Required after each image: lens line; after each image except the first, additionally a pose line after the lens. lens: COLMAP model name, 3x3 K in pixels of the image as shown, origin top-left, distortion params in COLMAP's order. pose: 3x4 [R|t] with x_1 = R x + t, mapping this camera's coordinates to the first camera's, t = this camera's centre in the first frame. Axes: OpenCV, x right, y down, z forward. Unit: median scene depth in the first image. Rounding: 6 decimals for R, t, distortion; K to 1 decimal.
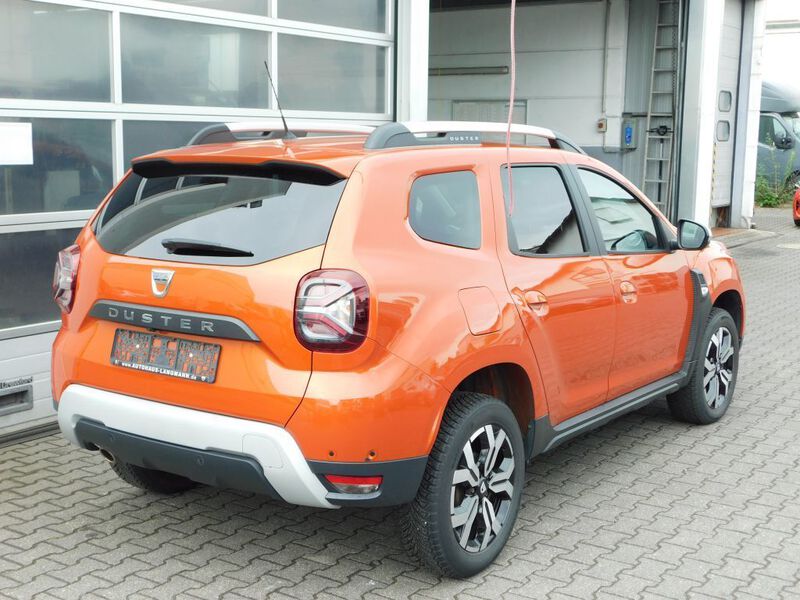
lens RADIAL K [[1059.8, 0, 400.6], [0, 1059.8, 302.5], [0, 0, 1]] dist [0.011743, 0.000000]
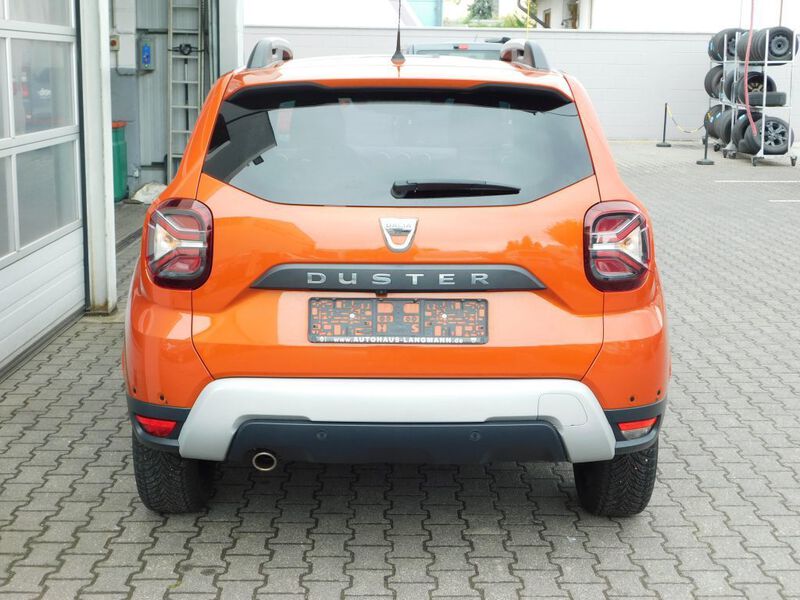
lens RADIAL K [[1204.5, 0, 397.6], [0, 1204.5, 301.8], [0, 0, 1]] dist [0.036137, 0.000000]
pose [[0.823390, -0.114847, 0.555732, -0.630317], [0.089826, 0.993337, 0.072193, -0.028358], [-0.560321, -0.009524, 0.828221, 0.185719]]
